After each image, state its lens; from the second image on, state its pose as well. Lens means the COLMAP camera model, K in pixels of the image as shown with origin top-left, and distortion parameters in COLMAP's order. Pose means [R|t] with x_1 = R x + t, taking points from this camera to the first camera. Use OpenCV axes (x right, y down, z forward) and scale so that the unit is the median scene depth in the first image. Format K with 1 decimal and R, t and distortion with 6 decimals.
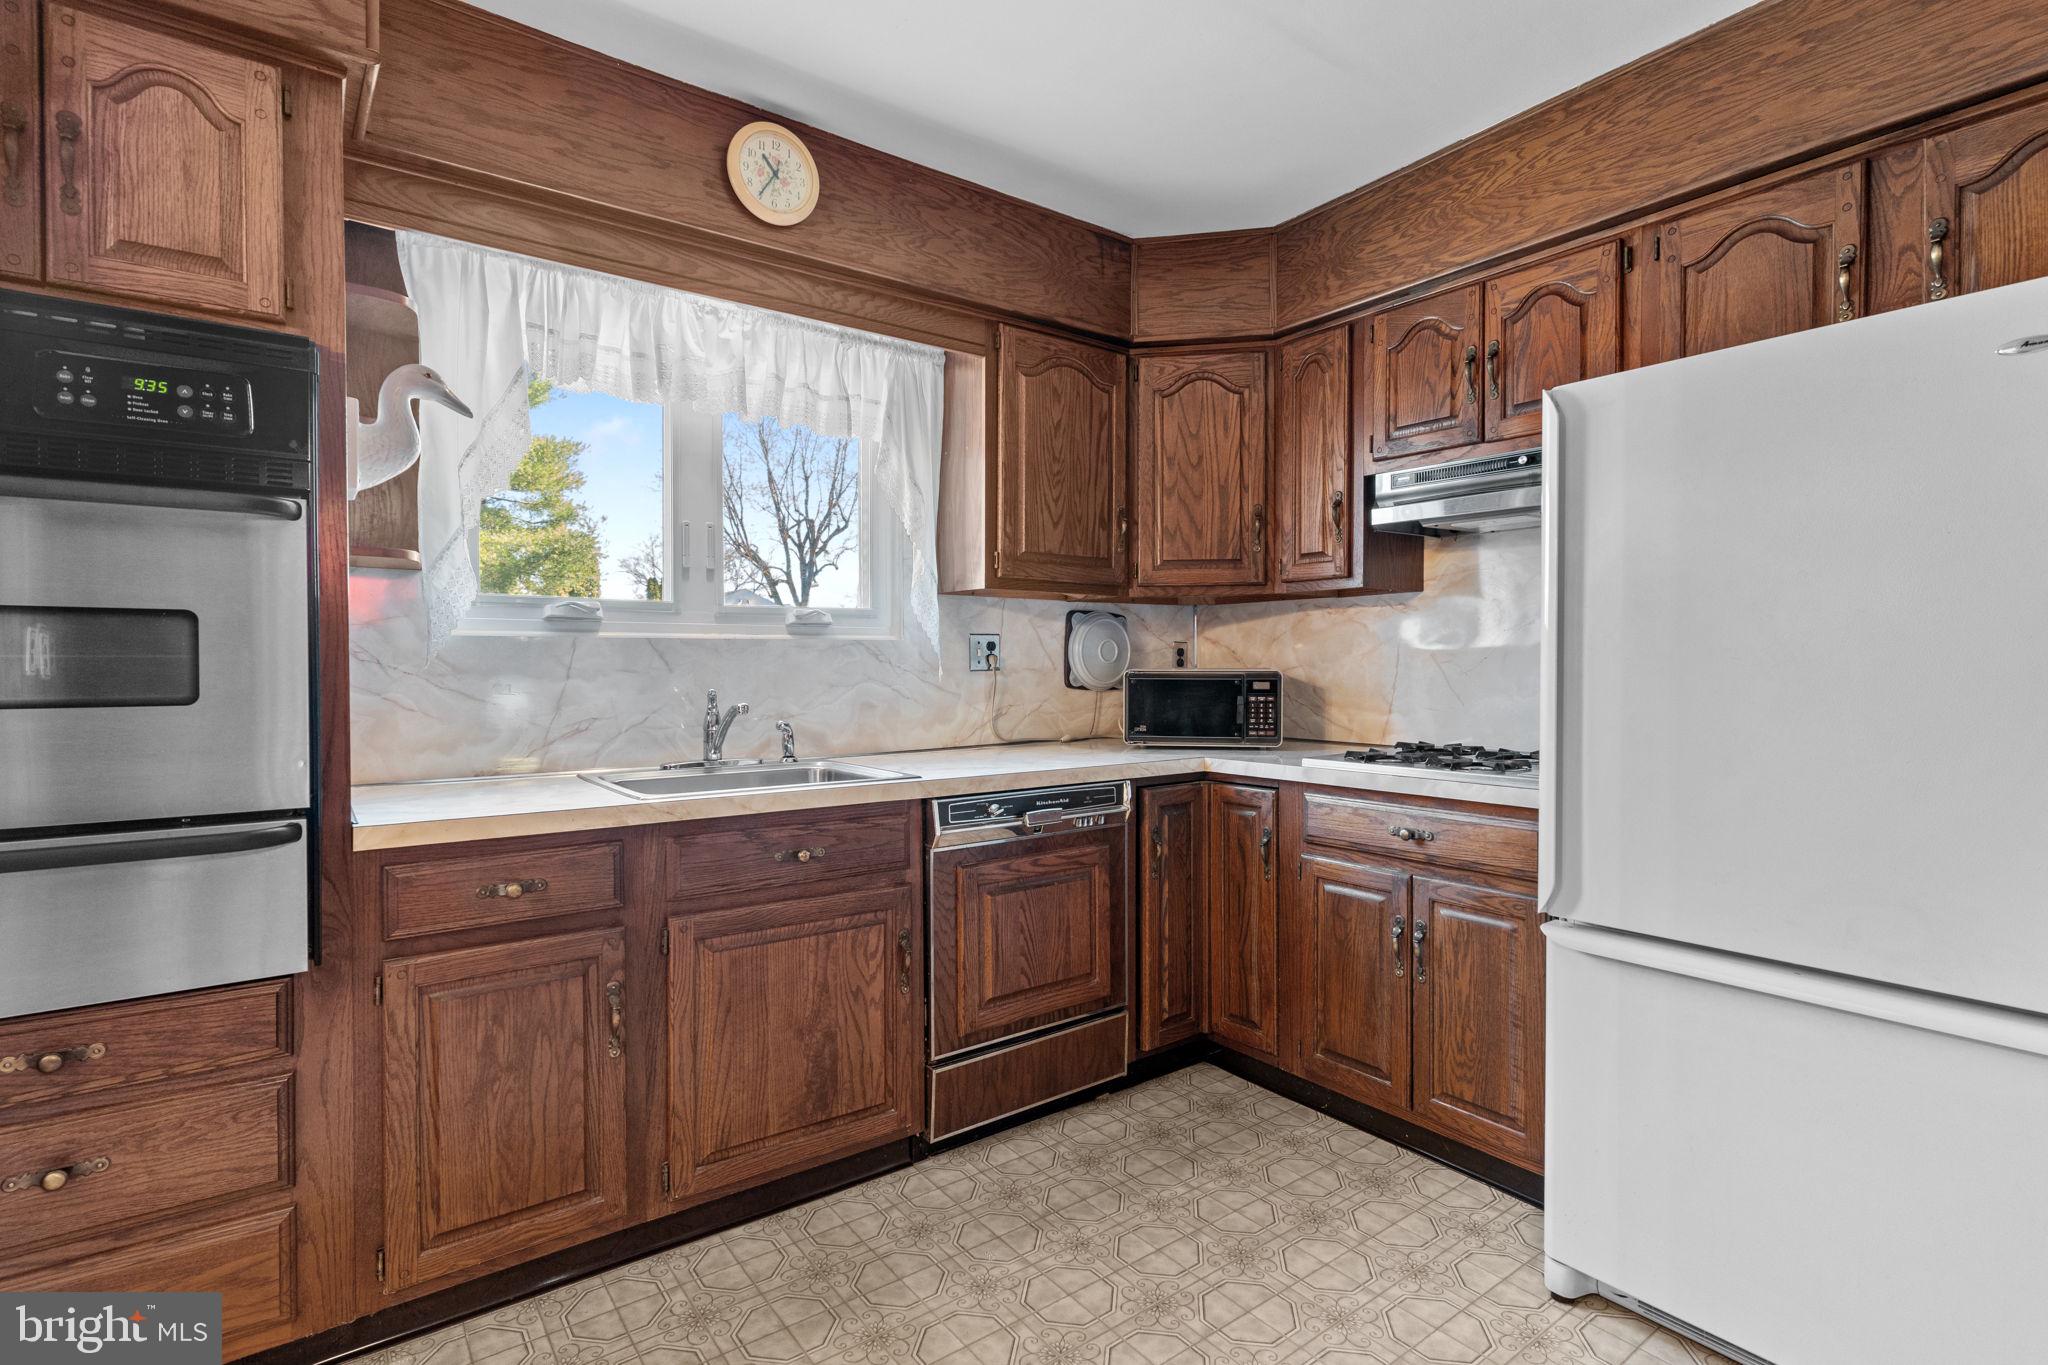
lens RADIAL K [[974.2, 0, 1024.2], [0, 974.2, 668.5], [0, 0, 1]] dist [0.000310, 0.000295]
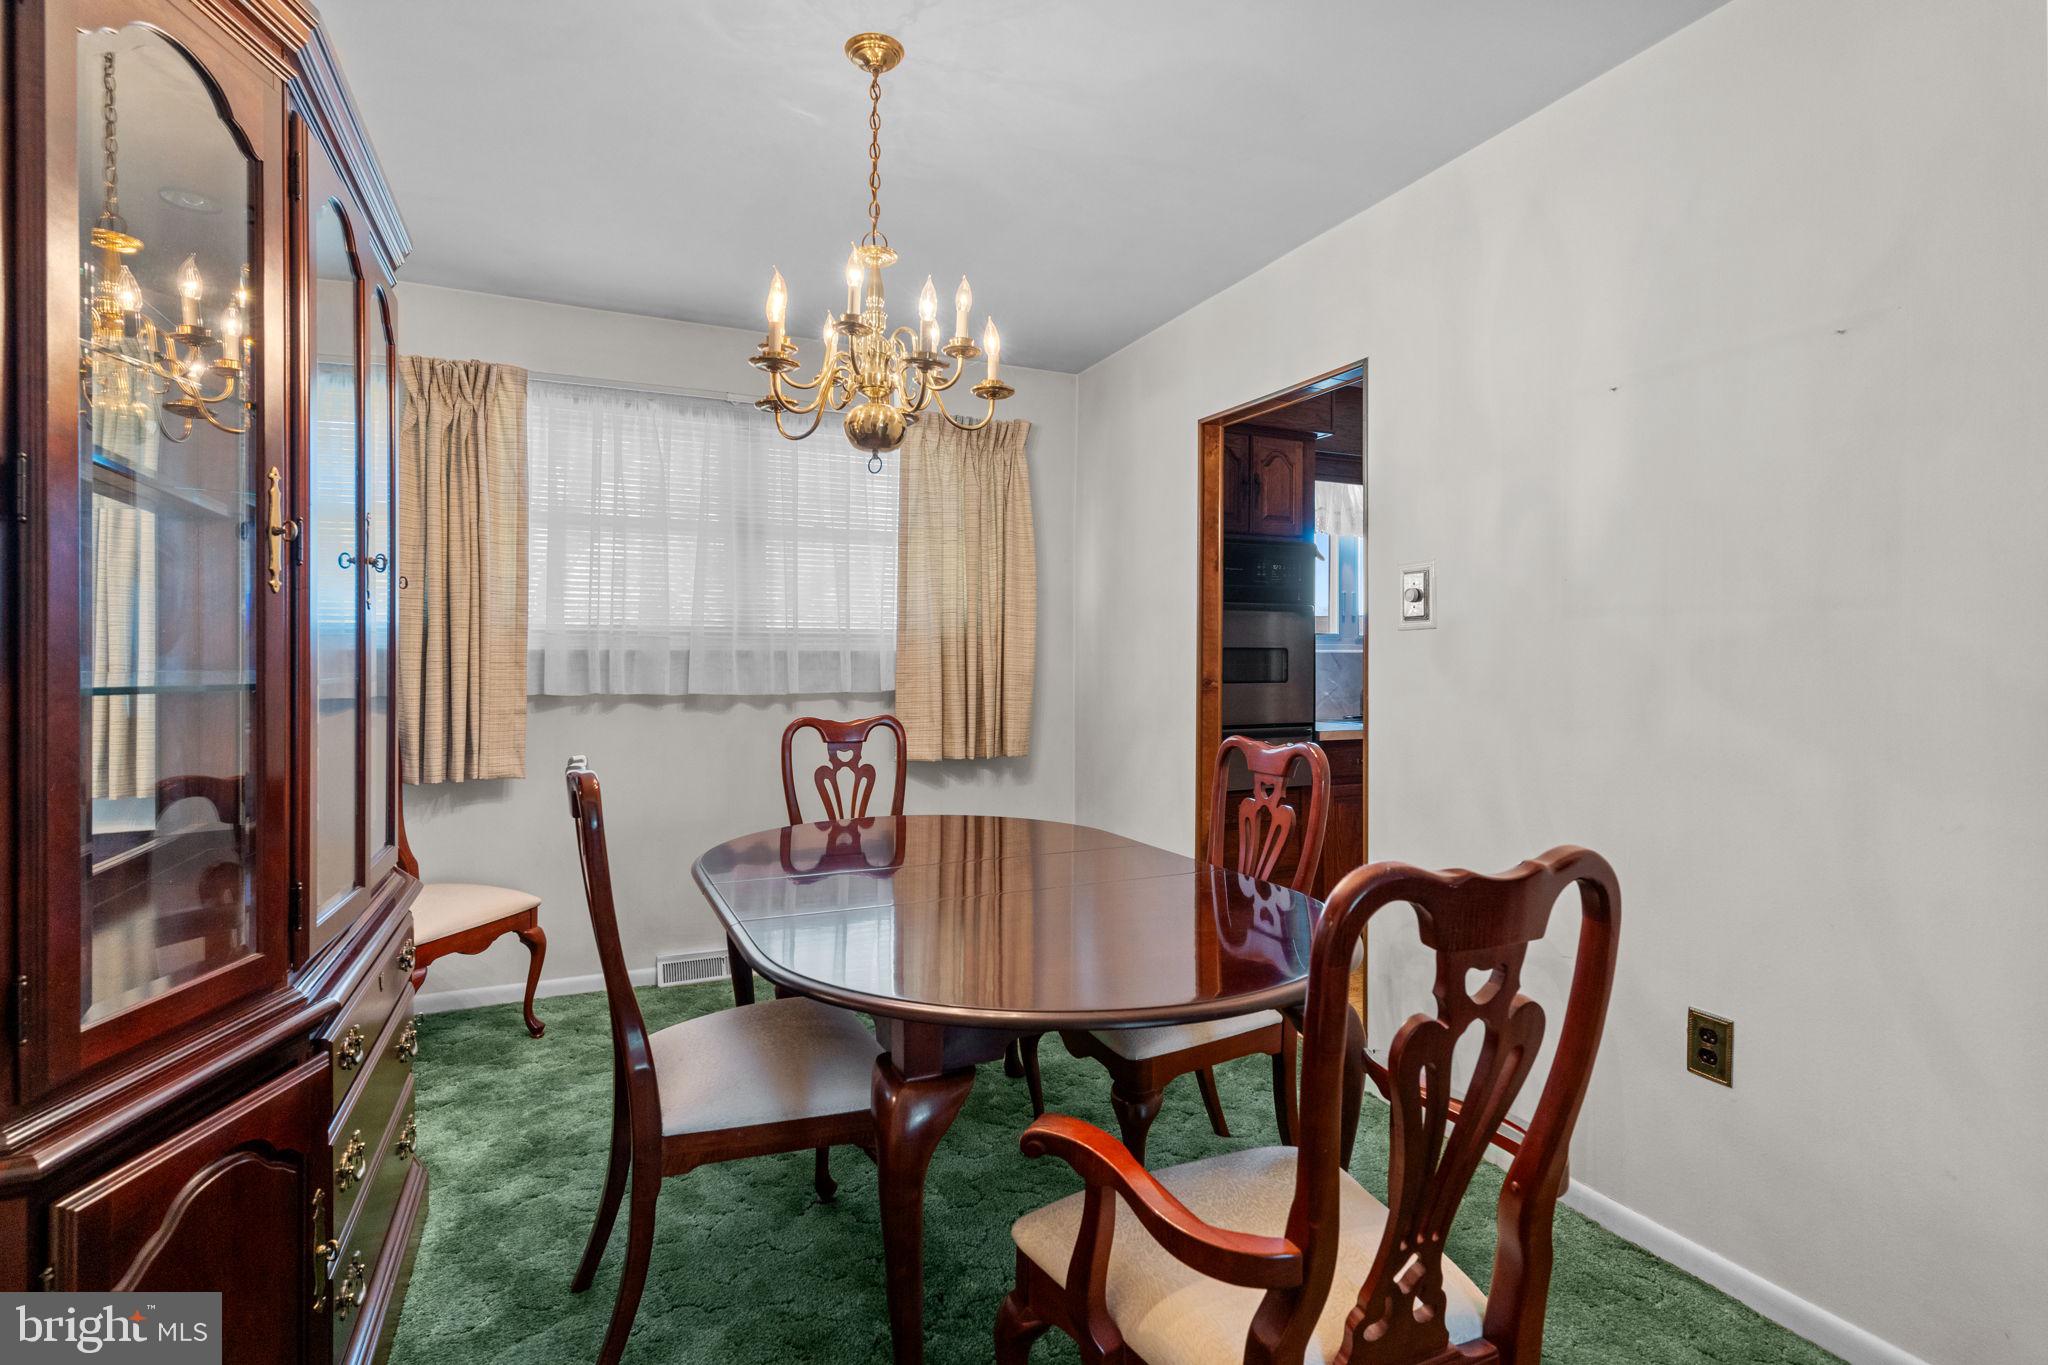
lens RADIAL K [[970.4, 0, 1022.2], [0, 970.4, 659.2], [0, 0, 1]] dist [-0.001063, -0.000159]
pose [[0.976951, 0.002092, -0.213455, -0.583158], [-0.003725, 0.999967, -0.007251, -0.003651], [0.213433, 0.007879, 0.976926, -1.056115]]
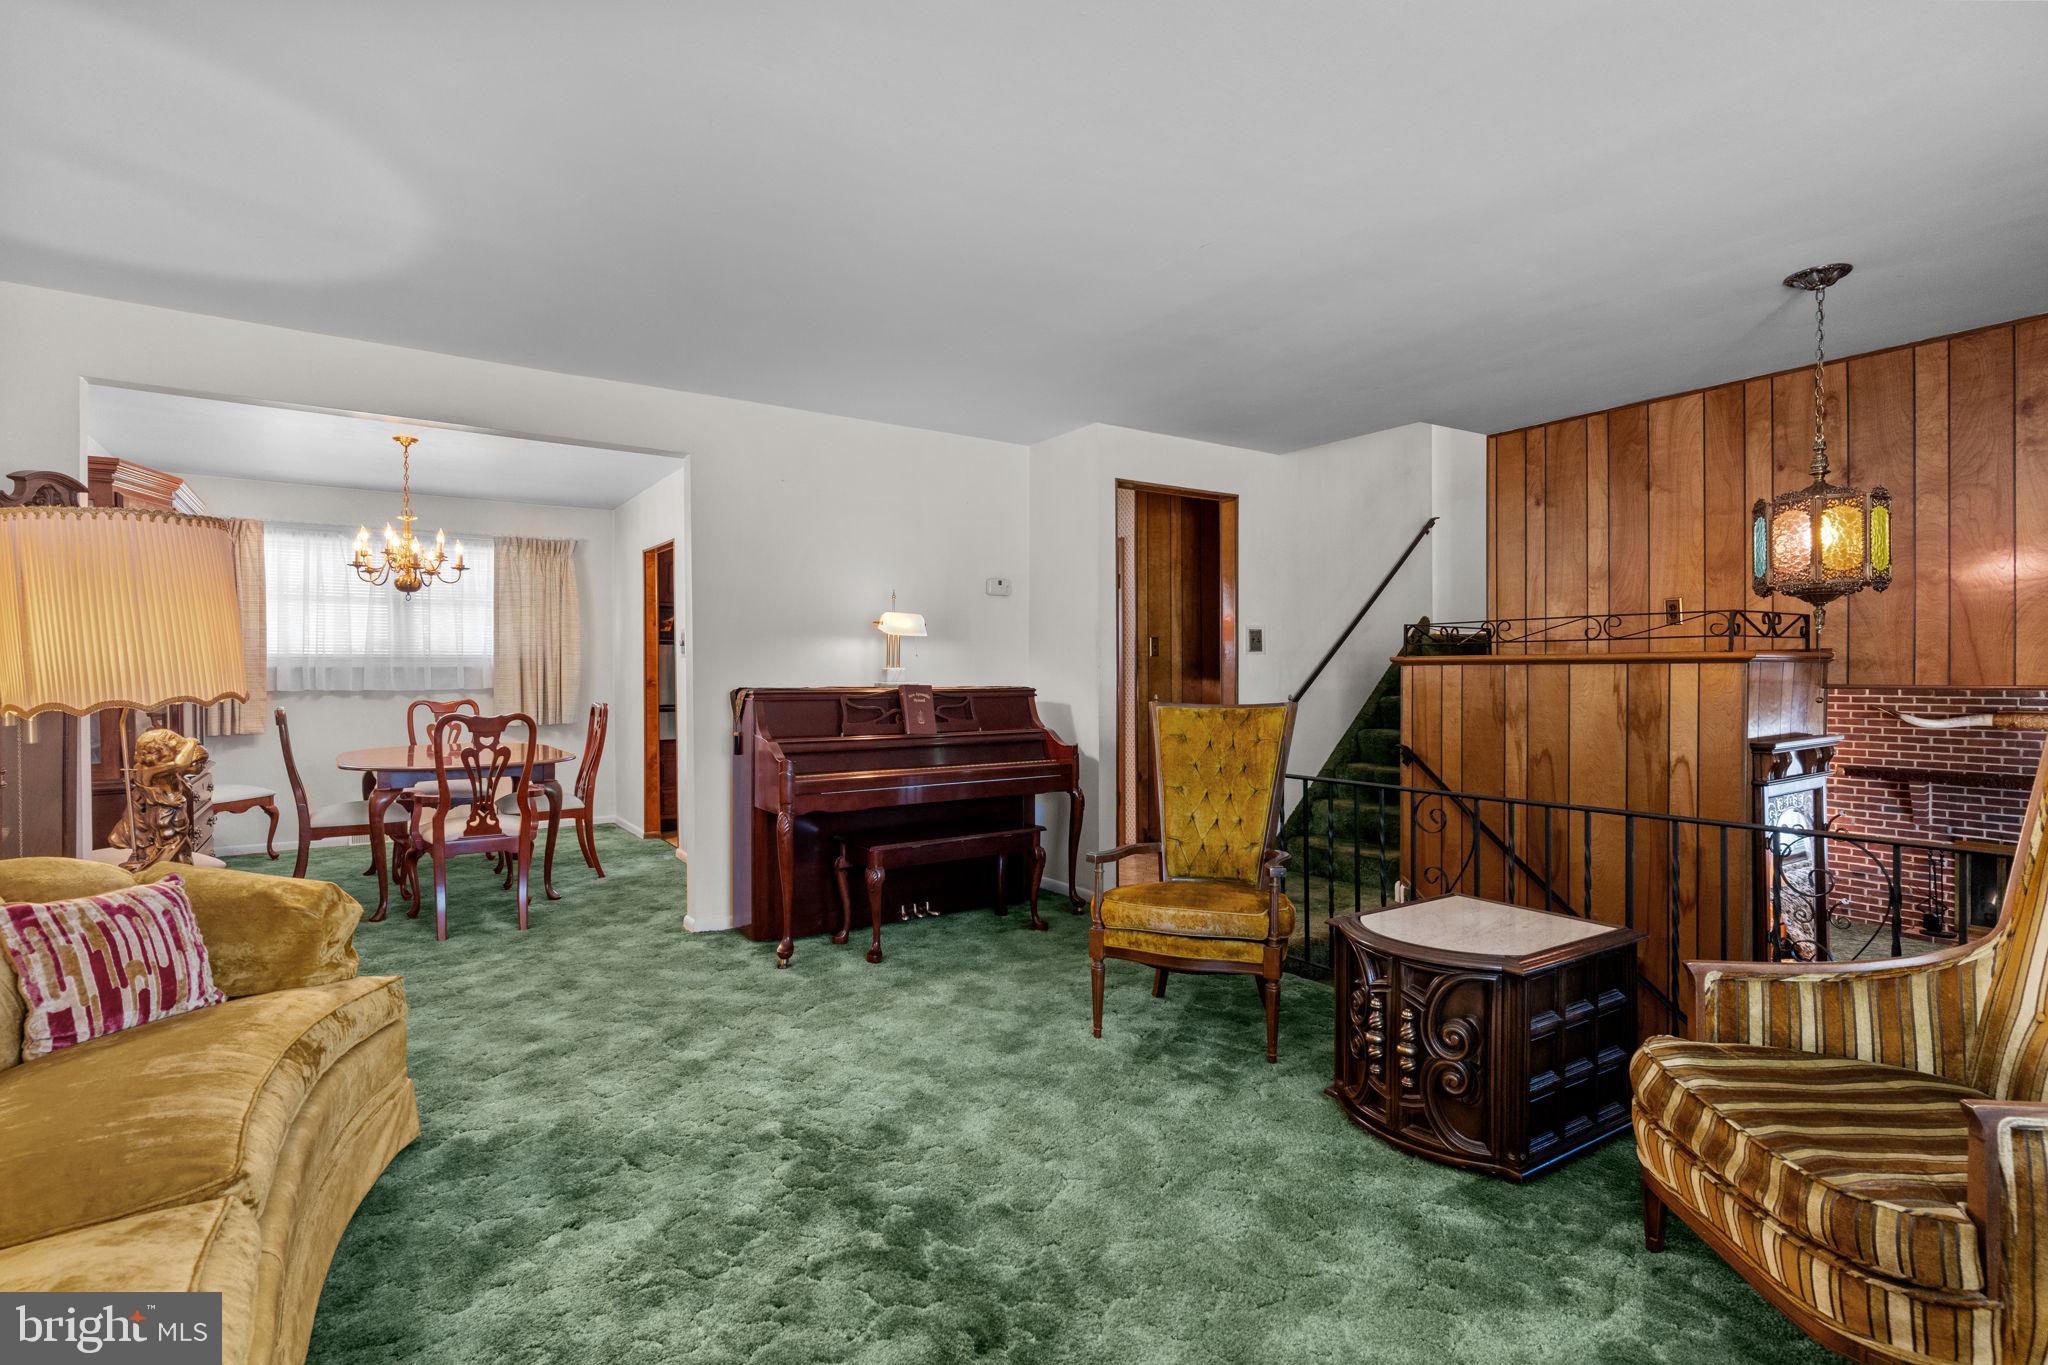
lens RADIAL K [[966.4, 0, 1024.0], [0, 966.4, 682.5], [0, 0, 1]] dist [0.001511, -0.000188]
pose [[0.999194, -0.003648, -0.039985, 0.563055], [0.003896, 0.999974, 0.006112, 0.008149], [0.039962, -0.006262, 0.999182, -2.364633]]
